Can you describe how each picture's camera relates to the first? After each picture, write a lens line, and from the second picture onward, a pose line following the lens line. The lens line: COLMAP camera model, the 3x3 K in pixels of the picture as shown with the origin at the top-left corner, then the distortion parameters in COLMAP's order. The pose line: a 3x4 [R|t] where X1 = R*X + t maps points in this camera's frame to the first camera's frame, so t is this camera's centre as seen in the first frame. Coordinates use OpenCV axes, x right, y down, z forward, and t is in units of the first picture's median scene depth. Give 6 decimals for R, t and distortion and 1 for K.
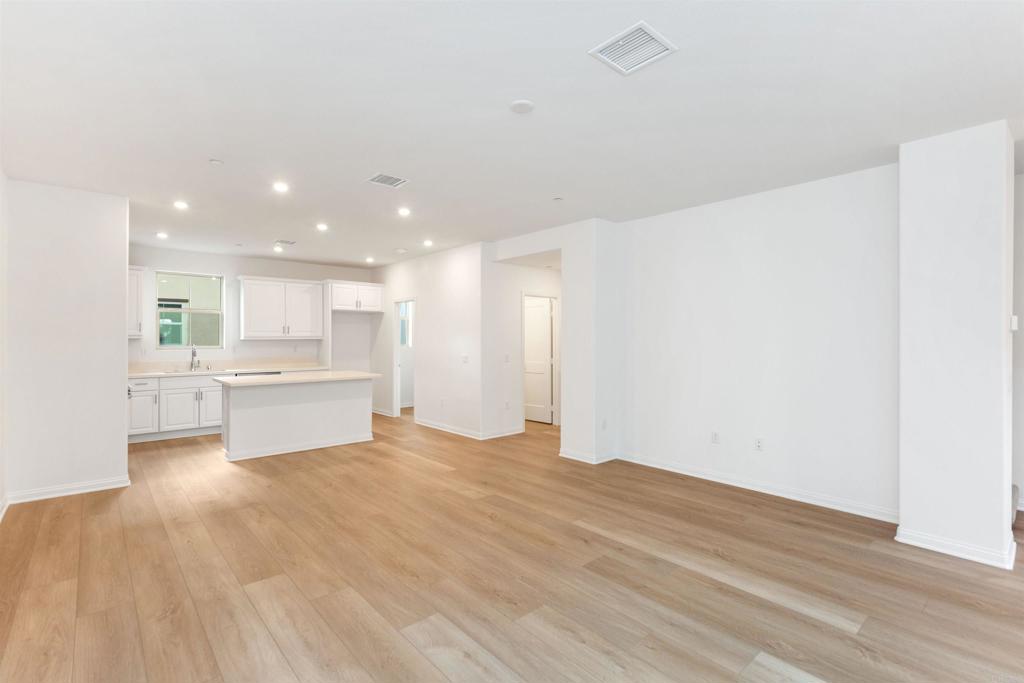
lens RADIAL K [[473.1, 0, 528.1], [0, 473.1, 343.8], [0, 0, 1]] dist [0.004992, -0.000238]
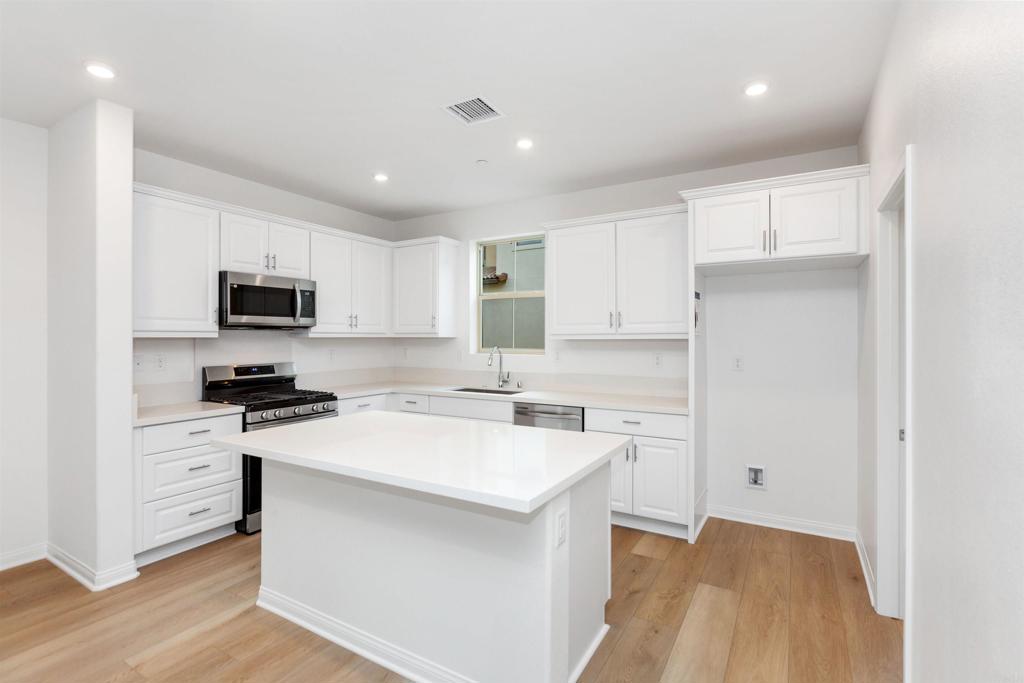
lens RADIAL K [[481.3, 0, 517.3], [0, 481.3, 336.2], [0, 0, 1]] dist [0.000121, -0.000675]
pose [[0.294963, -0.000538, -0.955508, -0.134224], [-0.010716, 0.999935, -0.003870, -0.017022], [0.955449, 0.011381, 0.294938, 1.379377]]
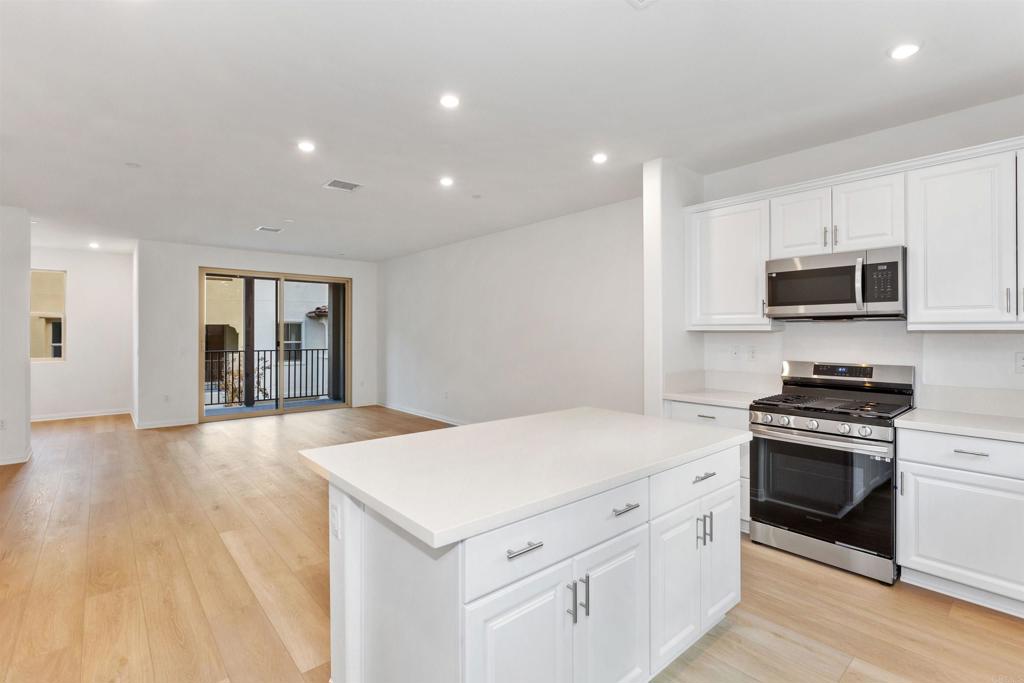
lens RADIAL K [[481.3, 0, 515.3], [0, 481.3, 327.5], [0, 0, 1]] dist [0.000121, -0.000675]
pose [[-0.999523, 0.003555, 0.030687, -0.676860], [0.003702, 0.999982, 0.004740, -0.022757], [-0.030669, 0.004851, -0.999518, 1.940058]]
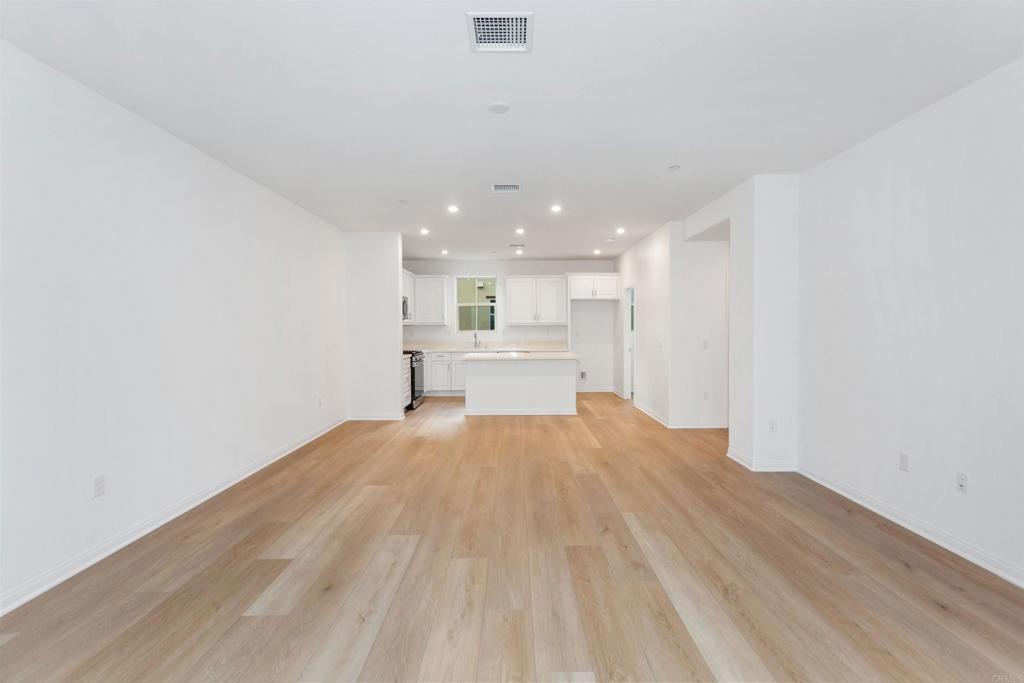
lens RADIAL K [[473.1, 0, 521.7], [0, 473.1, 332.3], [0, 0, 1]] dist [0.004992, -0.000238]
pose [[0.746839, 0.004009, -0.664993, 0.478533], [-0.003614, 0.999992, 0.001970, 0.011713], [0.664996, 0.000932, 0.746847, 0.129513]]
